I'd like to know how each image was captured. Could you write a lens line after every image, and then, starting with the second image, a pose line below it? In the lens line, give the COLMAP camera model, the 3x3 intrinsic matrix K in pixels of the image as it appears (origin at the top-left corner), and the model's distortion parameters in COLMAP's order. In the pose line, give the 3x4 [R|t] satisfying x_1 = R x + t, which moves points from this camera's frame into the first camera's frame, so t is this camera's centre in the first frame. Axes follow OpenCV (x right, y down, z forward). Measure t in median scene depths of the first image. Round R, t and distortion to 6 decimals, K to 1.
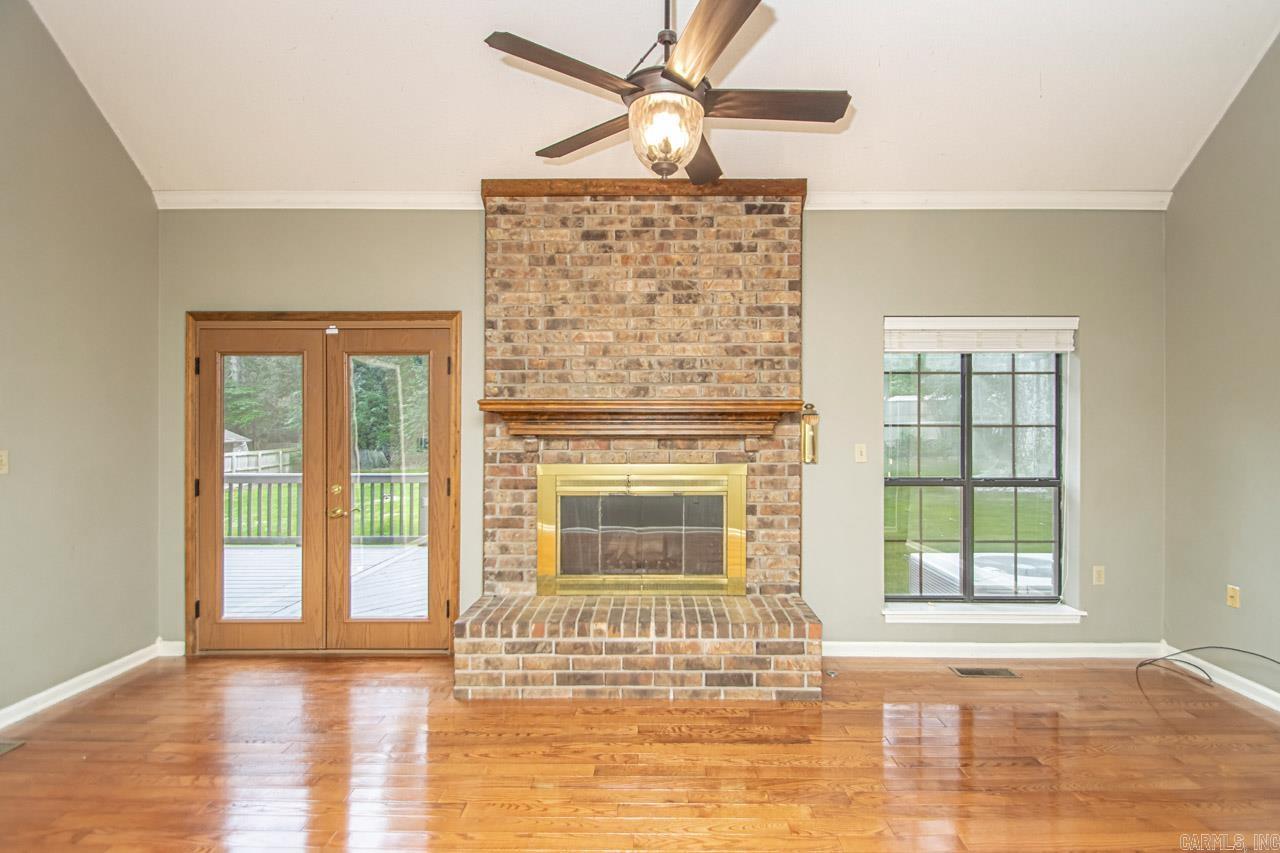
lens RADIAL K [[597.2, 0, 653.8], [0, 597.2, 434.9], [0, 0, 1]] dist [0.003434, -0.003604]
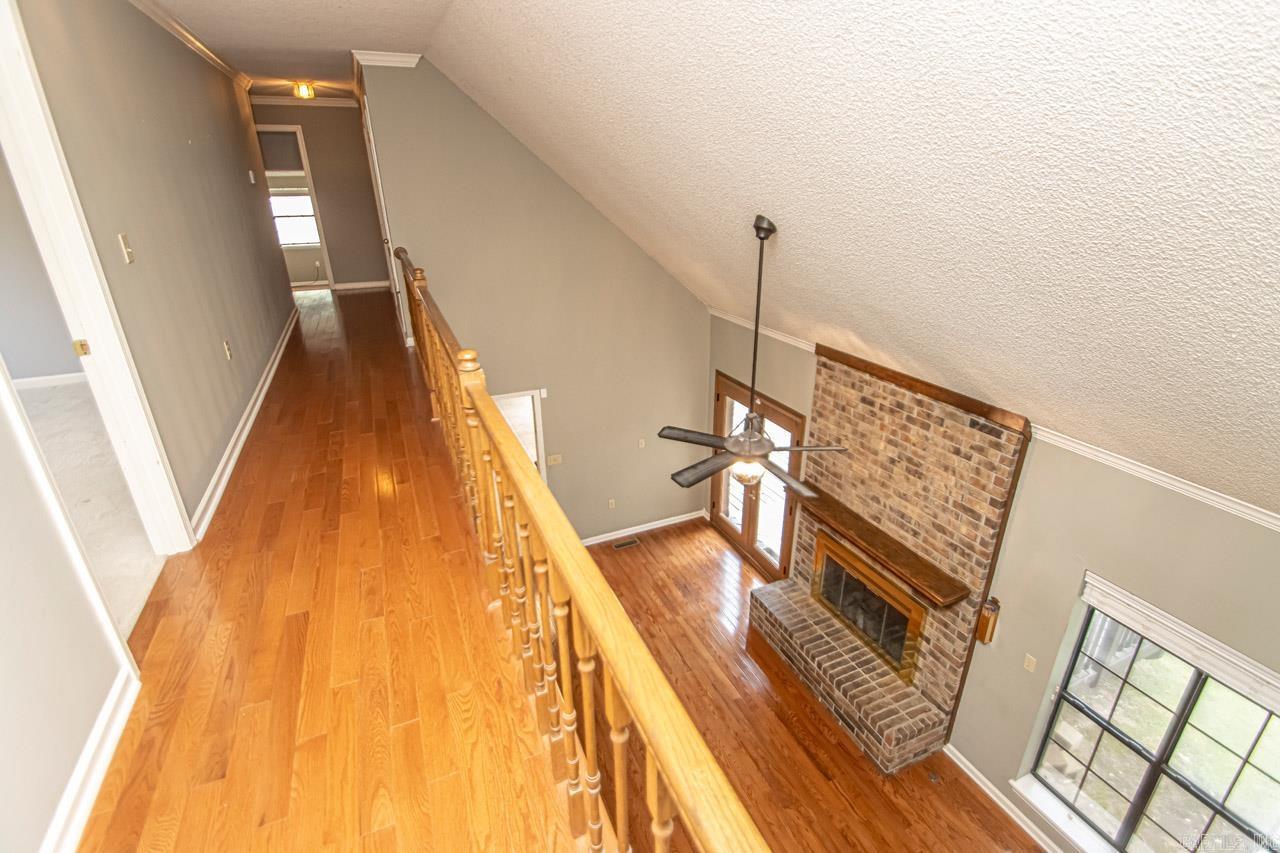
lens RADIAL K [[597.2, 0, 646.1], [0, 597.2, 423.1], [0, 0, 1]] dist [0.003434, -0.003604]
pose [[0.408058, 0.346647, -0.844586, 0.844227], [0.009258, 0.923492, 0.383506, -0.807104], [0.912909, -0.164311, 0.373629, 0.039208]]
